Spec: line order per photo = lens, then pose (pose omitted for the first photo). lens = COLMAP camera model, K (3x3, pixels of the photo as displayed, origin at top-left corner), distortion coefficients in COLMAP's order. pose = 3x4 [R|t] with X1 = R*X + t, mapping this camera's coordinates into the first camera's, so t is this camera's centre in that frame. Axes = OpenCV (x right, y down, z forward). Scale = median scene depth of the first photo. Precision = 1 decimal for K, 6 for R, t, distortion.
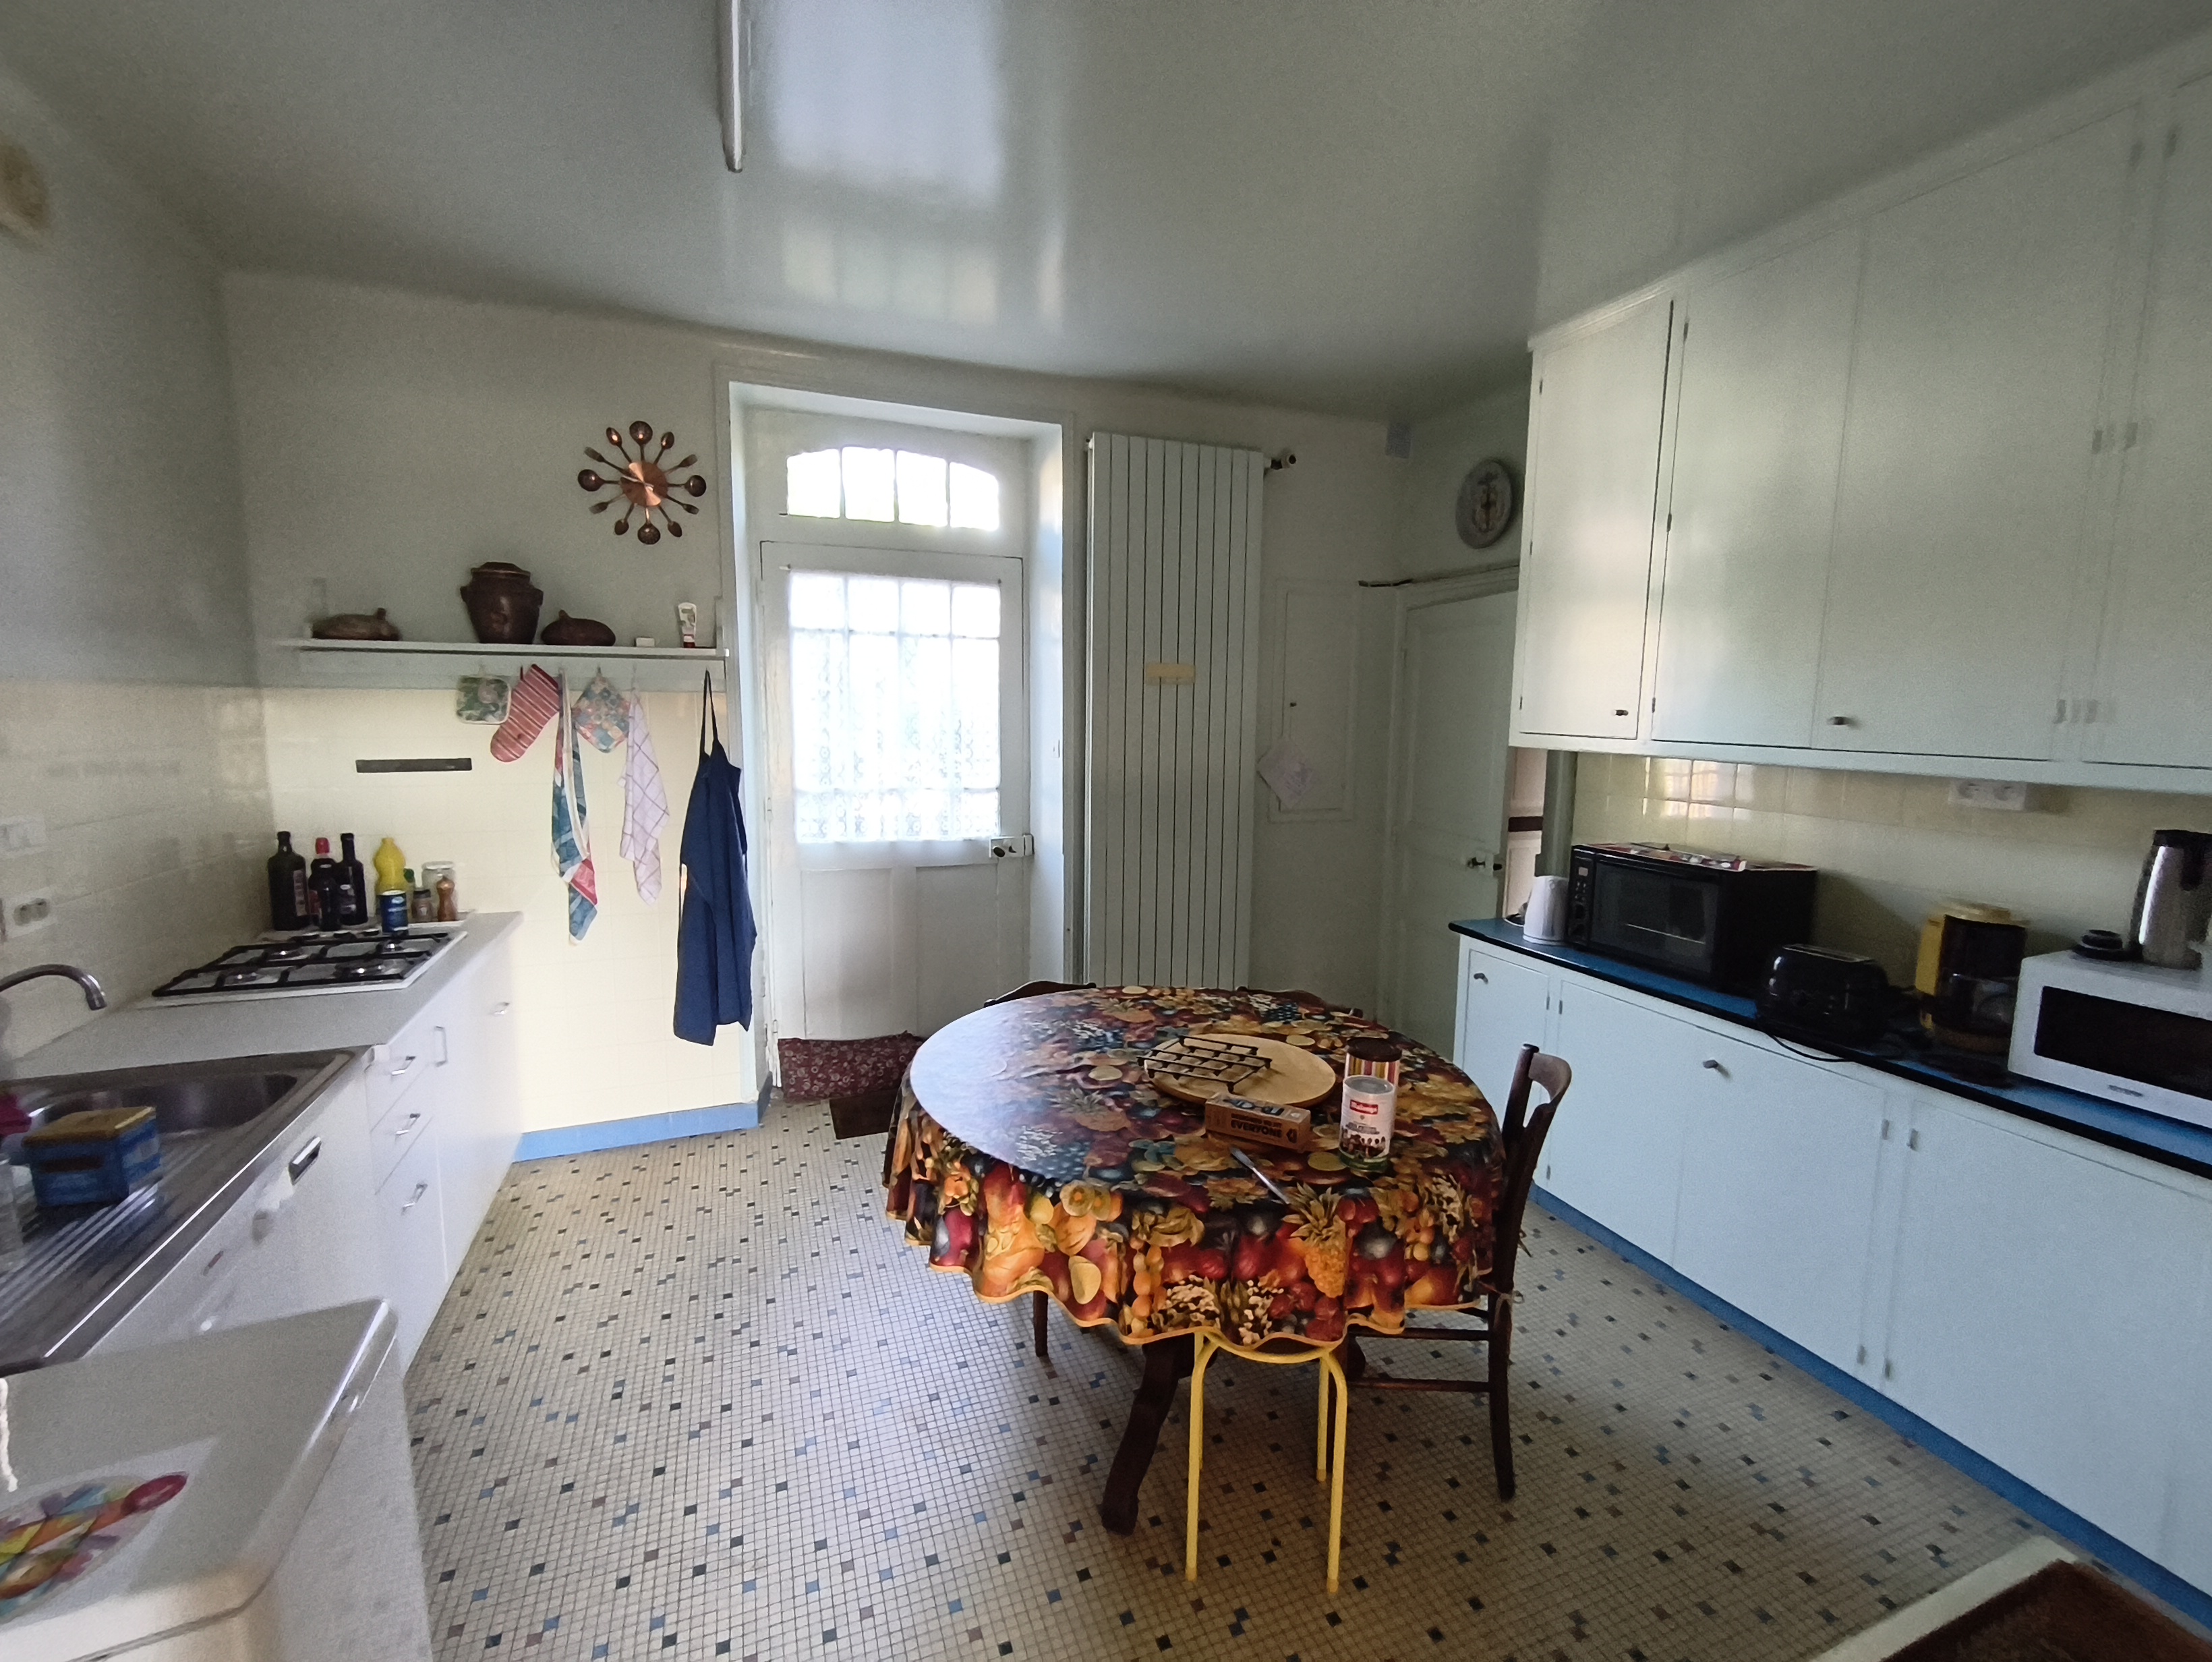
lens RADIAL K [[976.3, 0, 1108.2], [0, 976.3, 837.4], [0, 0, 1]] dist [-0.002638, 0.000663]
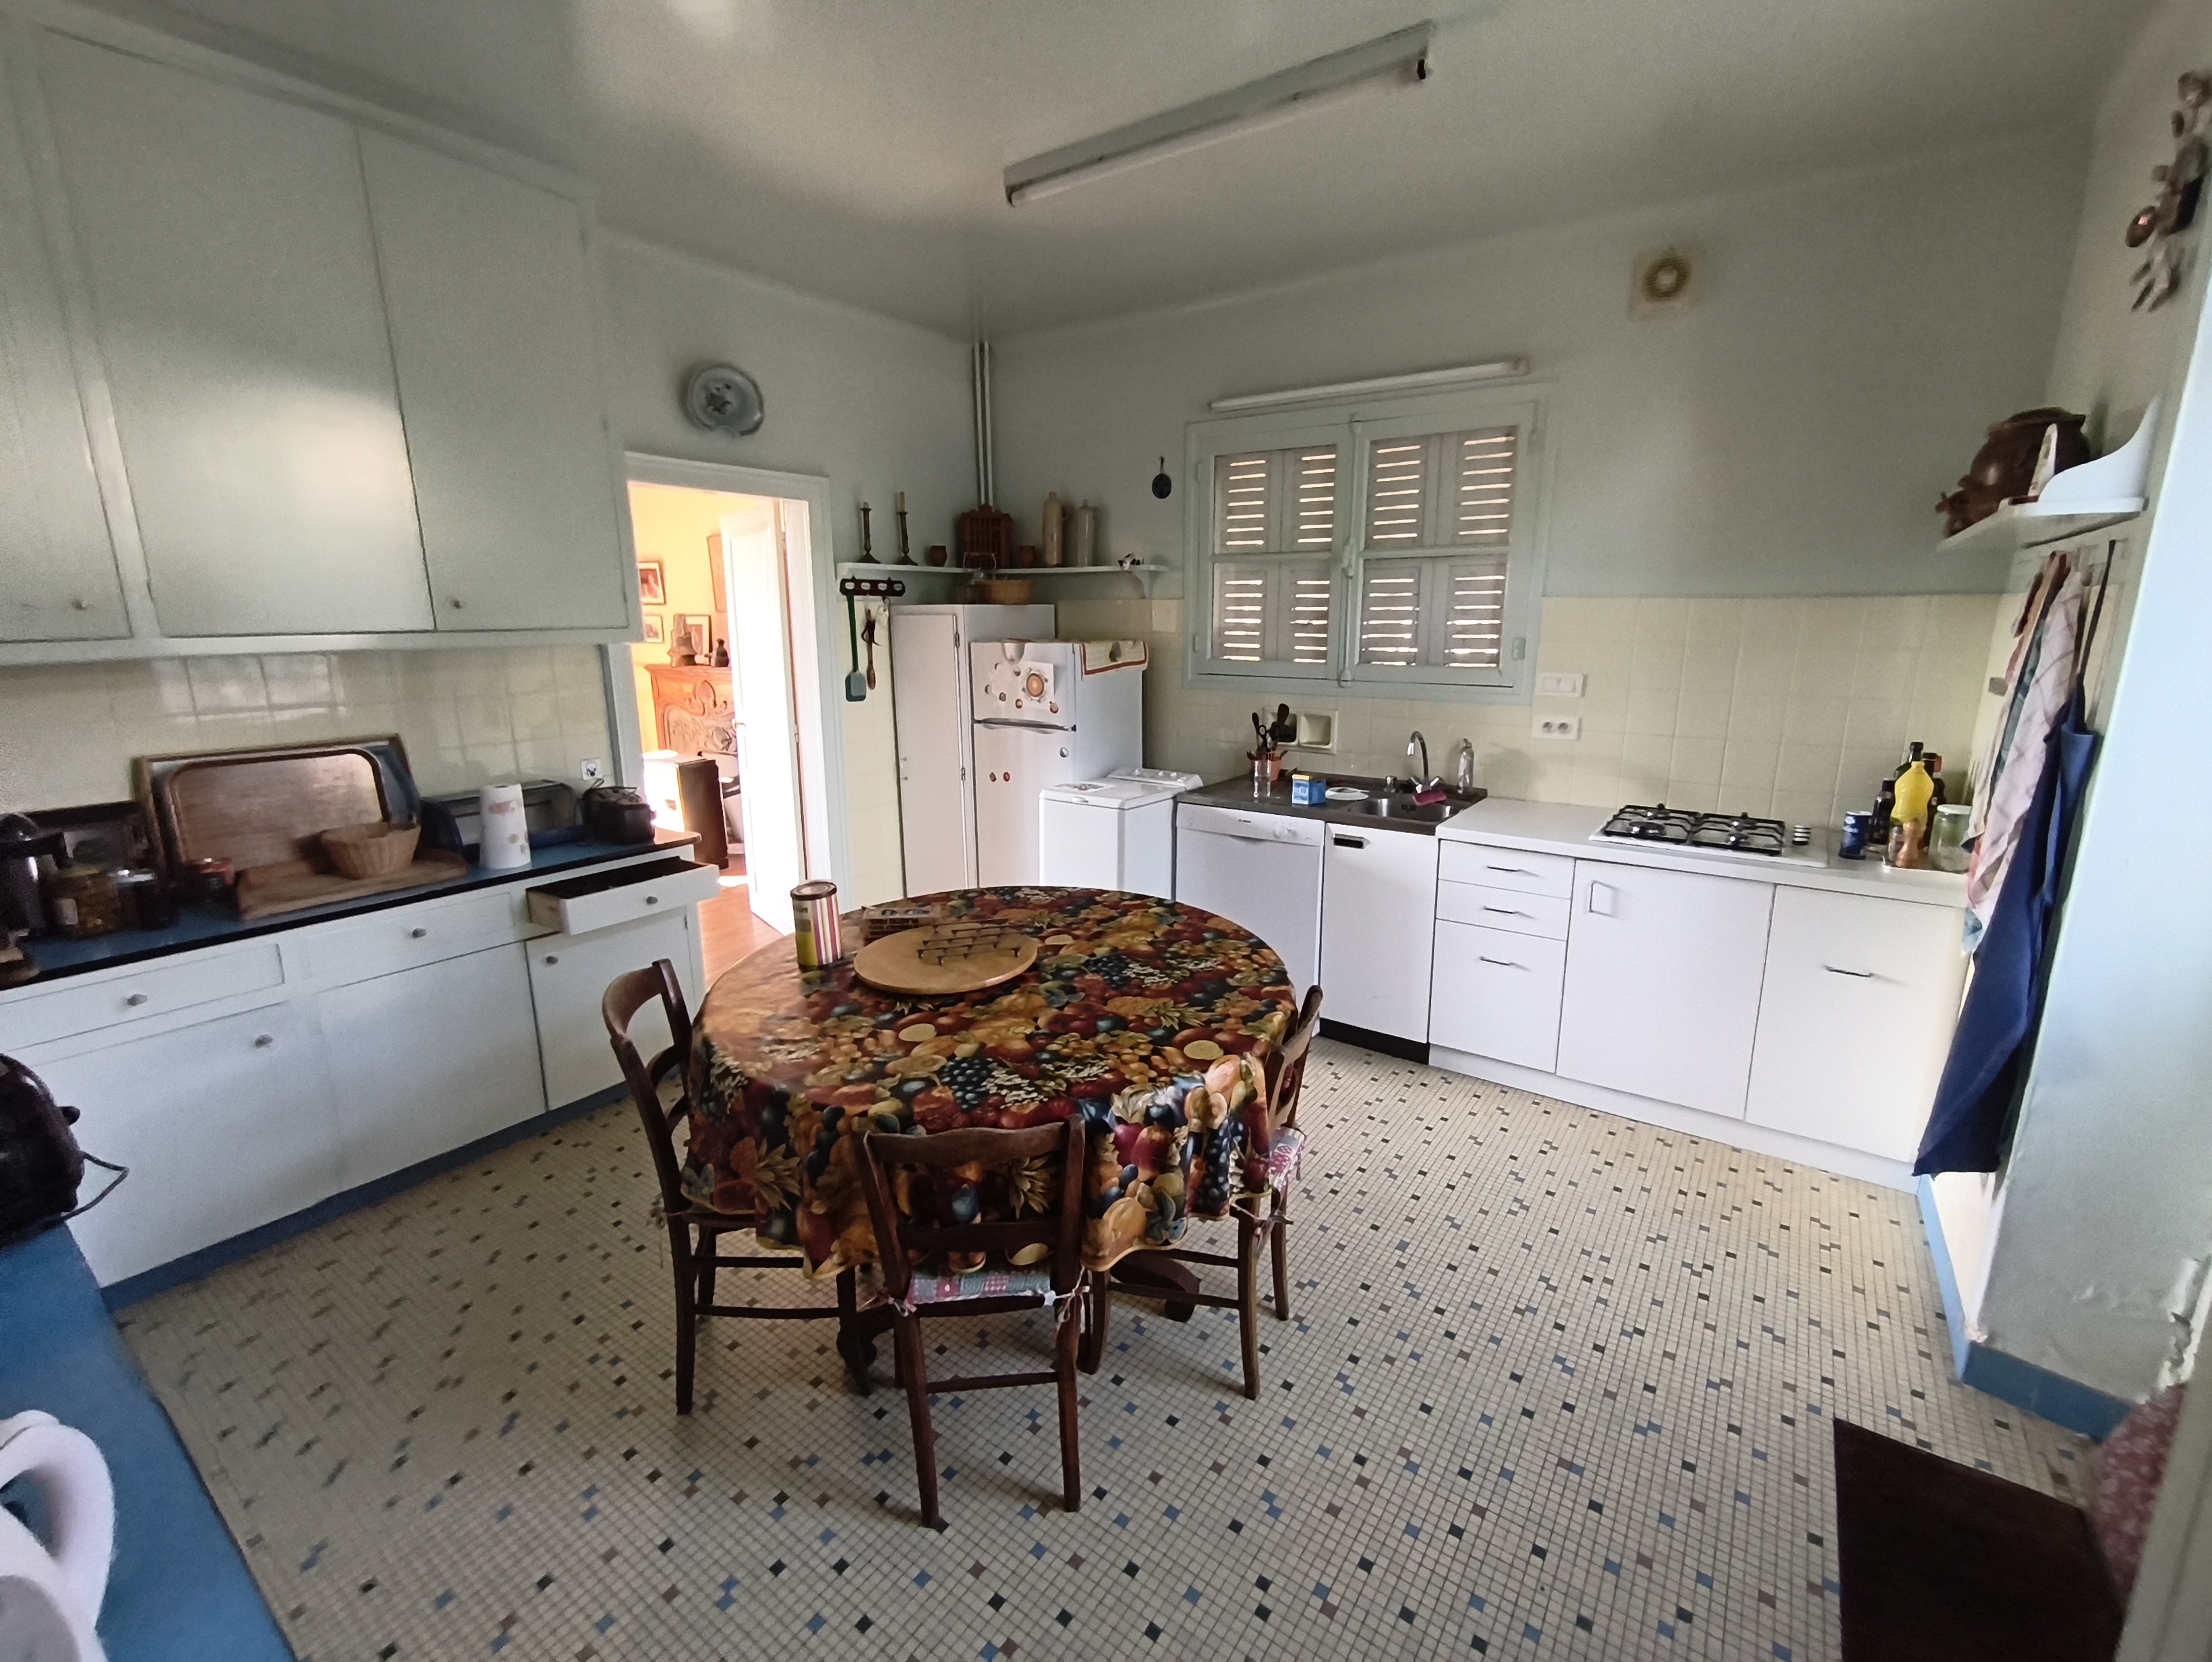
lens RADIAL K [[976.3, 0, 1099.2], [0, 976.3, 821.0], [0, 0, 1]] dist [-0.002638, 0.000663]
pose [[-0.841845, 0.100098, -0.530356, 0.438041], [-0.085940, 0.945253, 0.314820, -0.194930], [0.532833, 0.310608, -0.787154, 1.522032]]
